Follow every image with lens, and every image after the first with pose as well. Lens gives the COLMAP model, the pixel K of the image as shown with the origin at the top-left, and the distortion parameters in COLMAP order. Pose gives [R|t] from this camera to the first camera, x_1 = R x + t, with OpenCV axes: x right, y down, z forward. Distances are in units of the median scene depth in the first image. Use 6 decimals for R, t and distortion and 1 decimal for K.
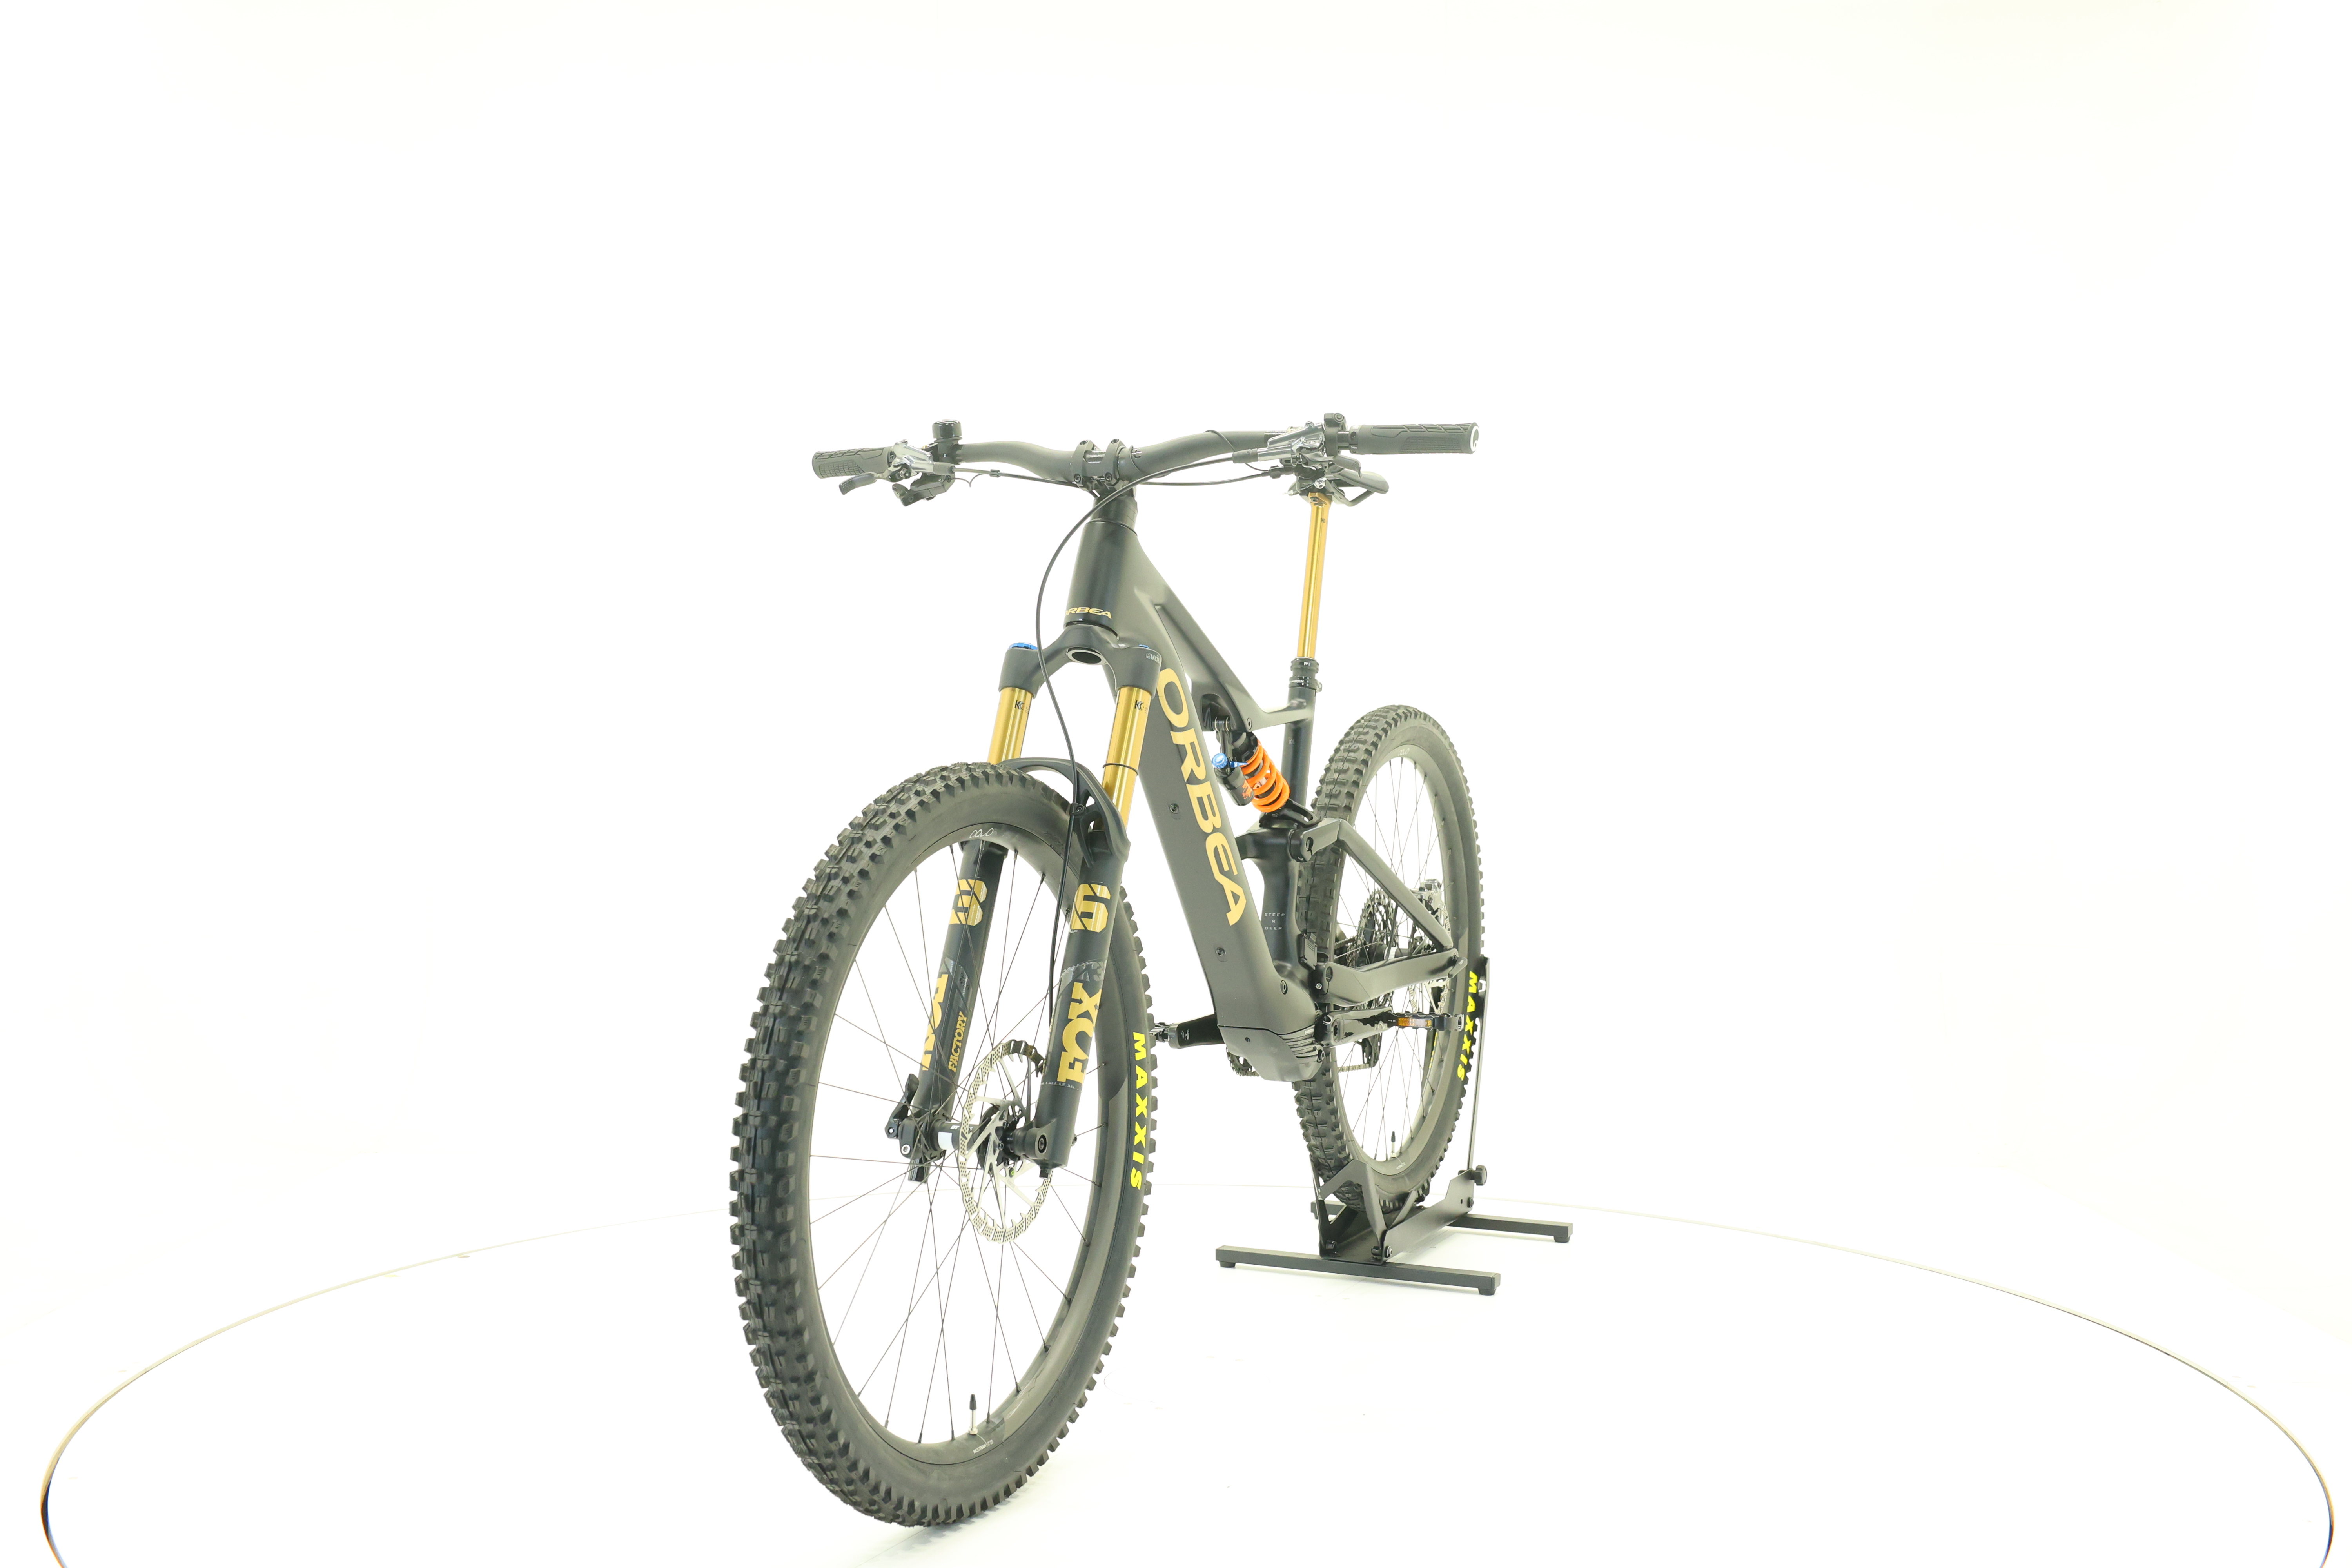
lens RADIAL K [[2503.7, 0, 1185.6], [0, 2503.7, 784.2], [0, 0, 1]] dist [0.007477, 0.004121]
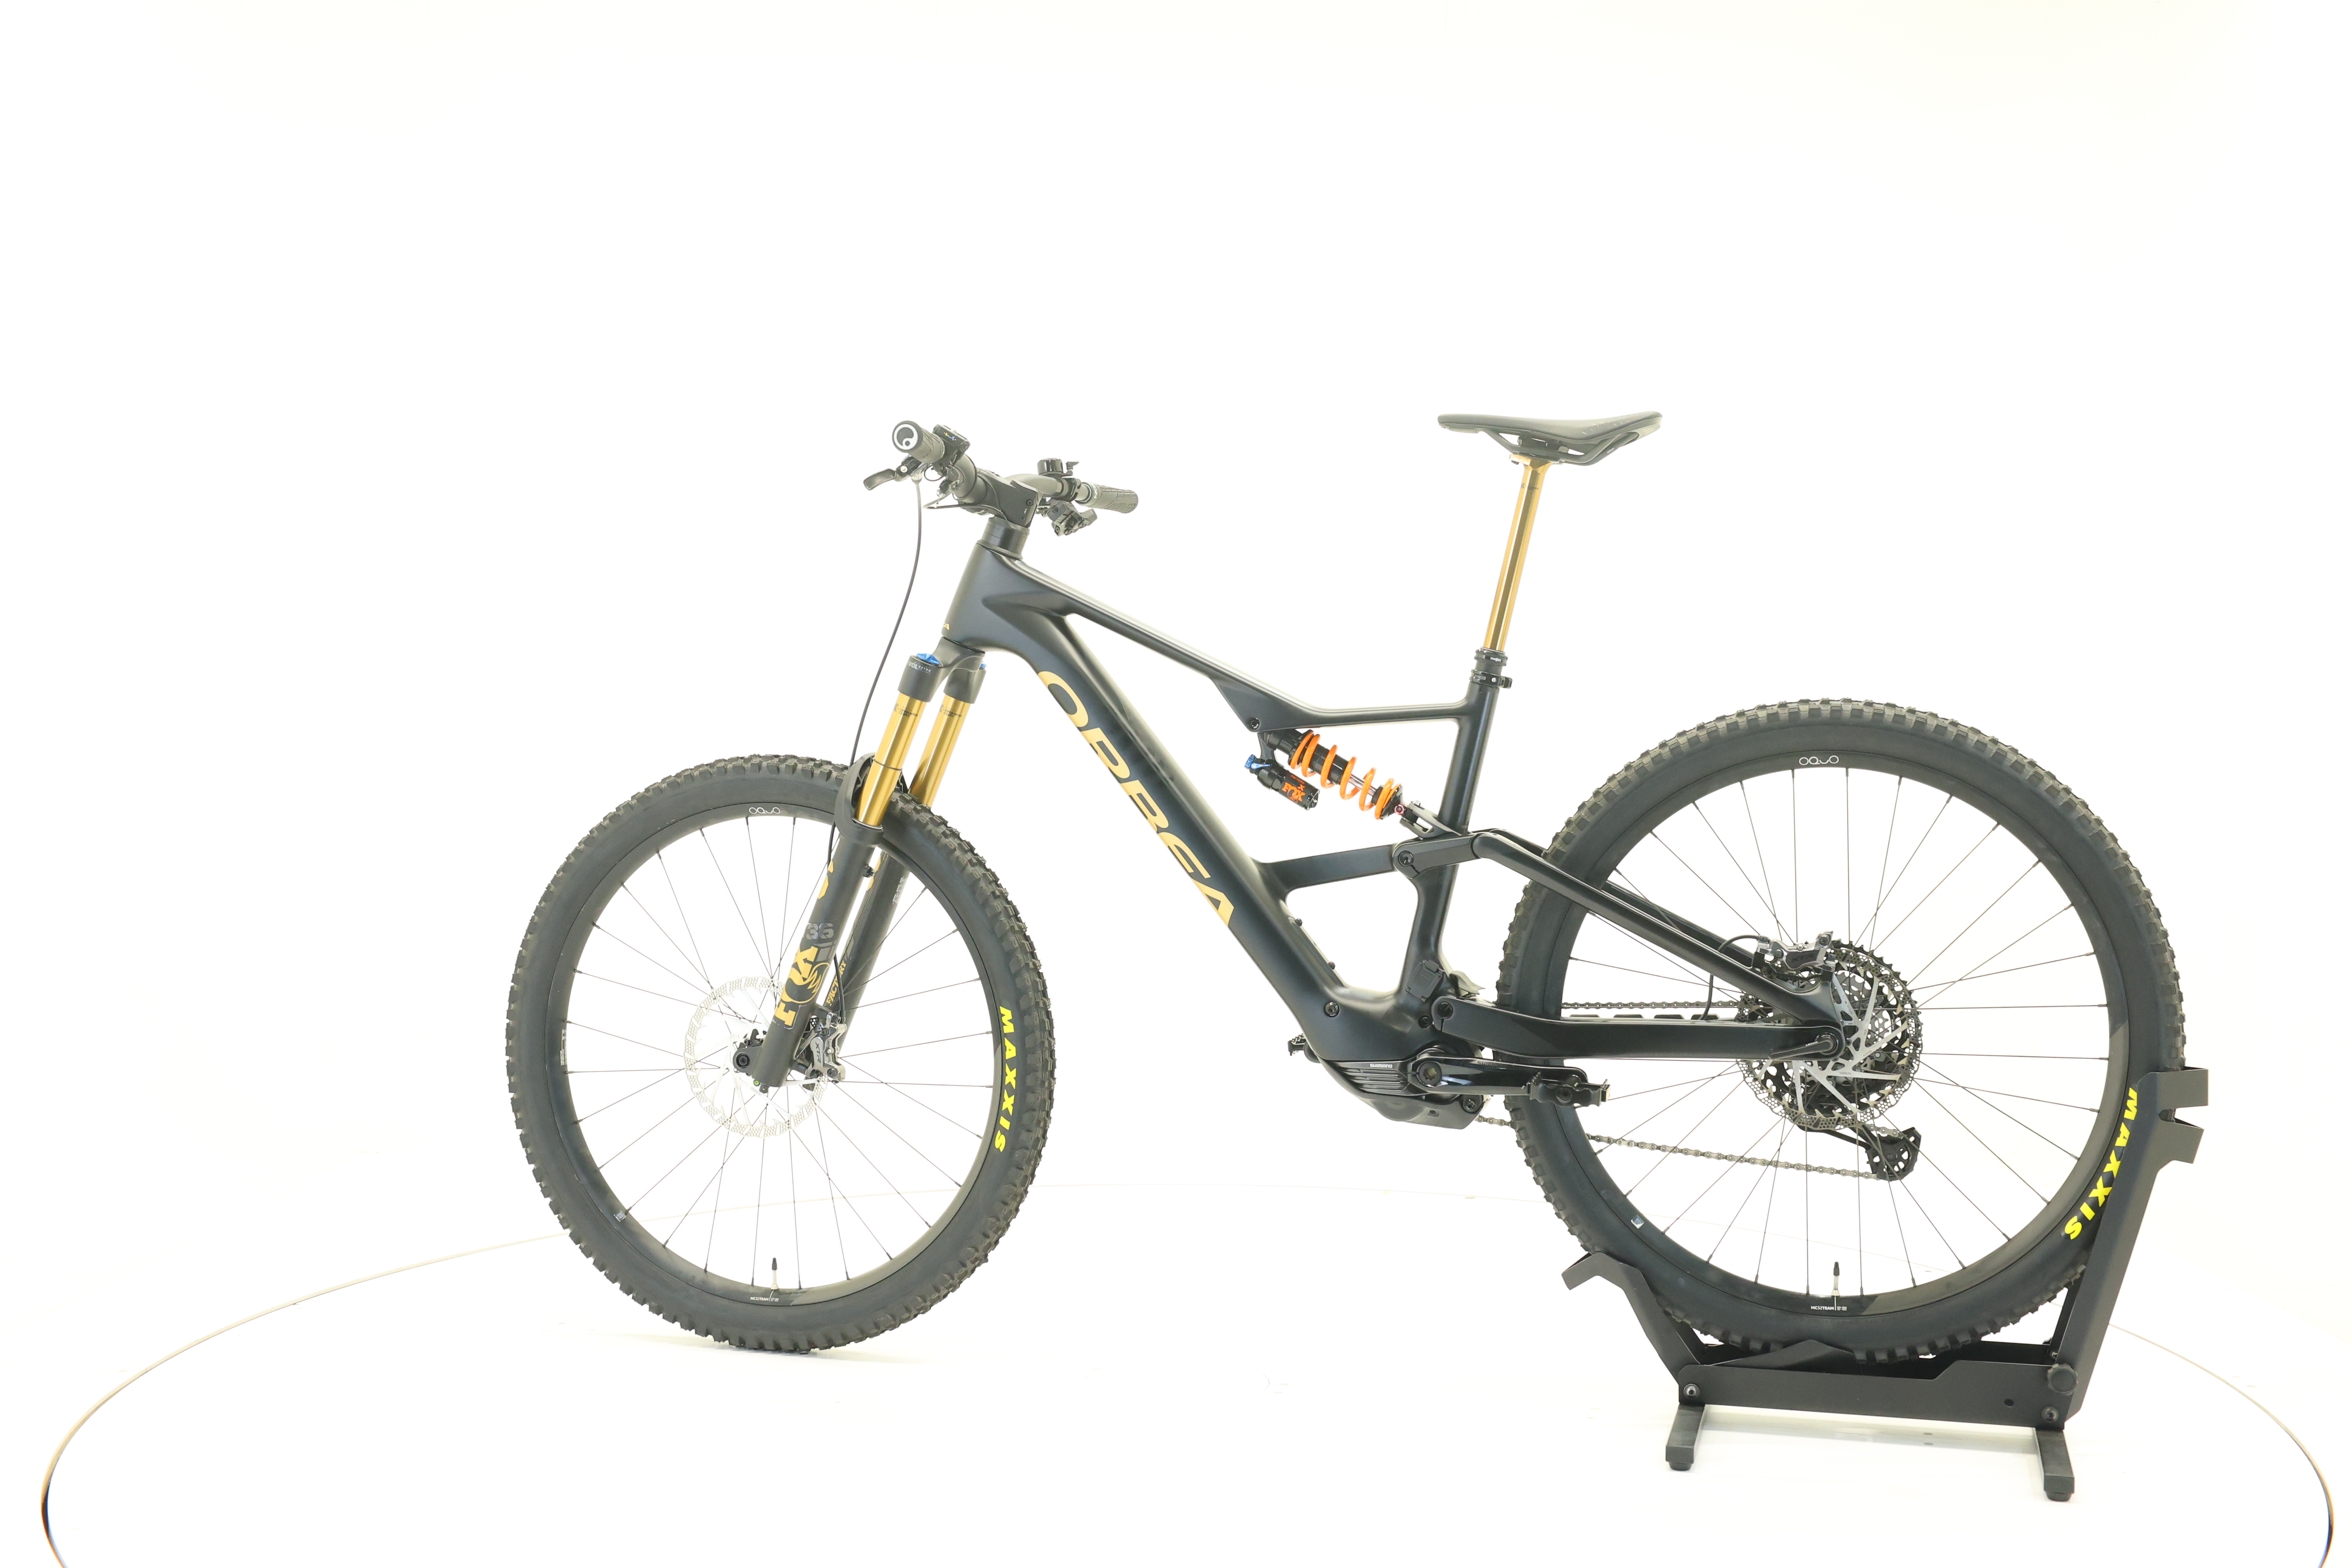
lens RADIAL K [[2460.6, 0, 1170.0], [0, 2460.6, 715.2], [0, 0, 1]] dist [-0.044353, -0.000371]
pose [[0.139389, -0.005307, -0.990224, 1.051717], [-0.026043, 0.999620, -0.009023, -0.019888], [0.989895, 0.027046, 0.139198, 0.923161]]
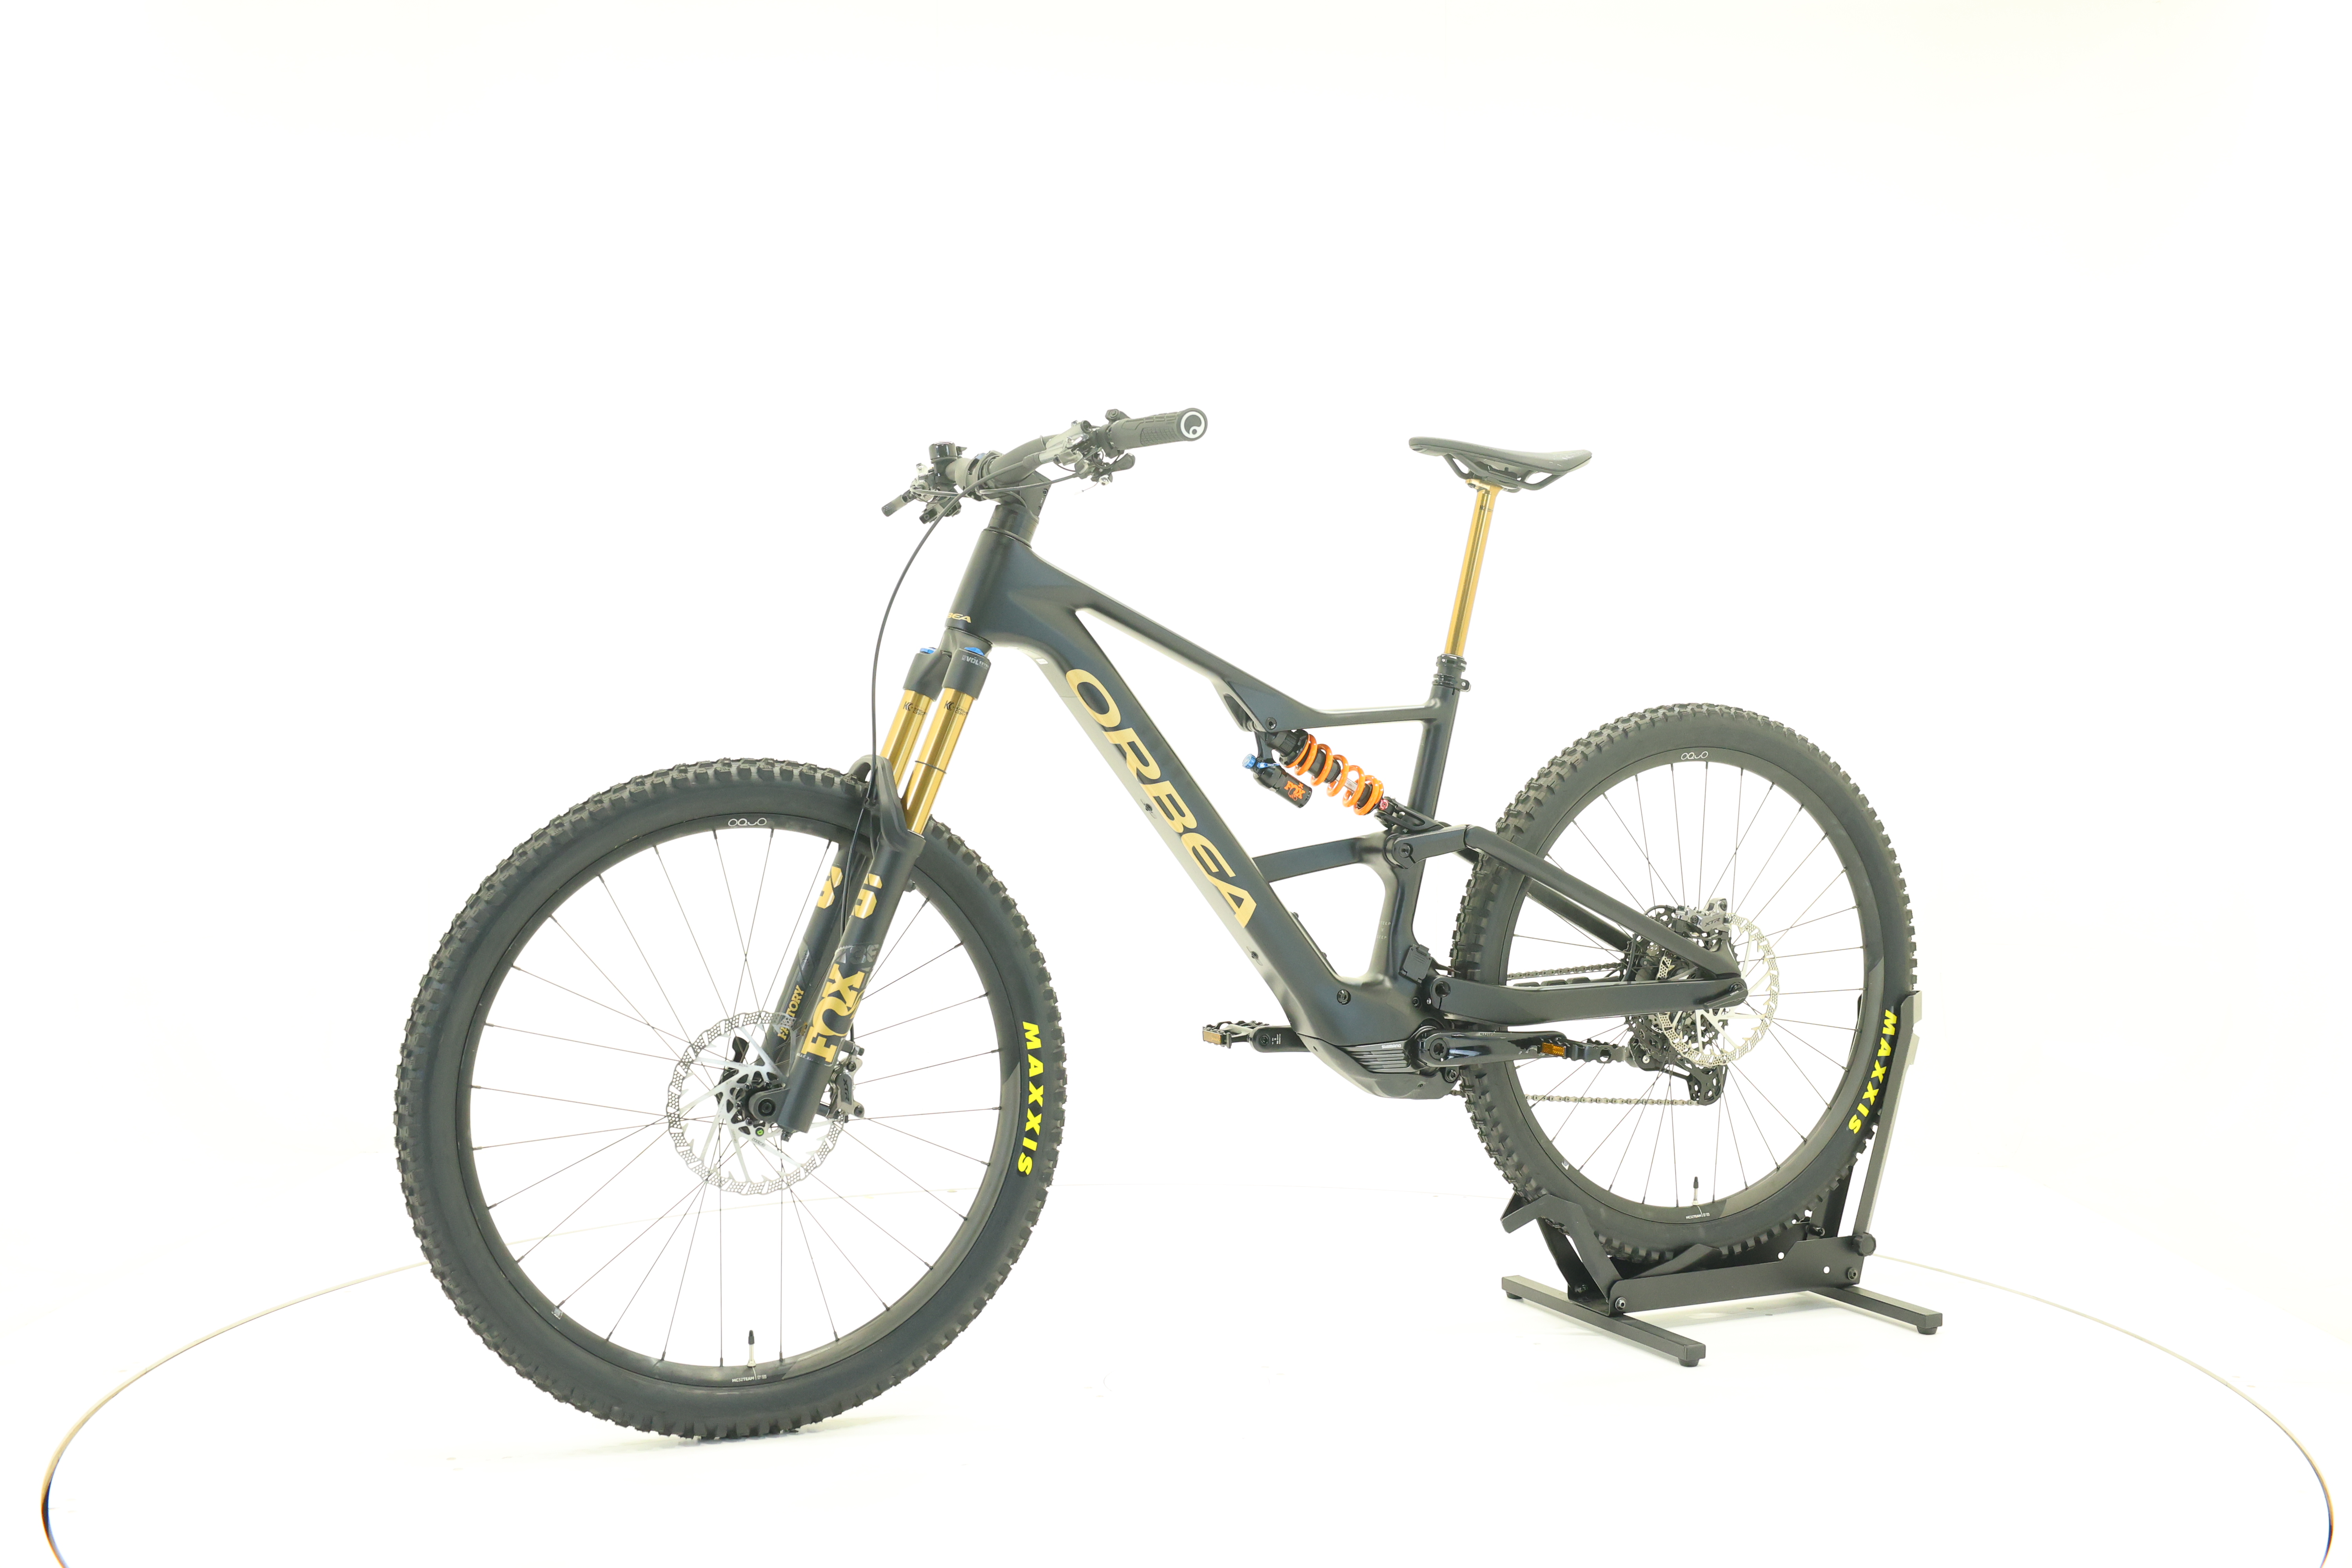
lens RADIAL K [[2460.6, 0, 1170.0], [0, 2460.6, 715.2], [0, 0, 1]] dist [-0.044353, -0.000371]
pose [[0.756215, -0.001955, -0.654321, 0.690620], [-0.018086, 0.999551, -0.023889, -0.004230], [0.654074, 0.029899, 0.755840, 0.269960]]
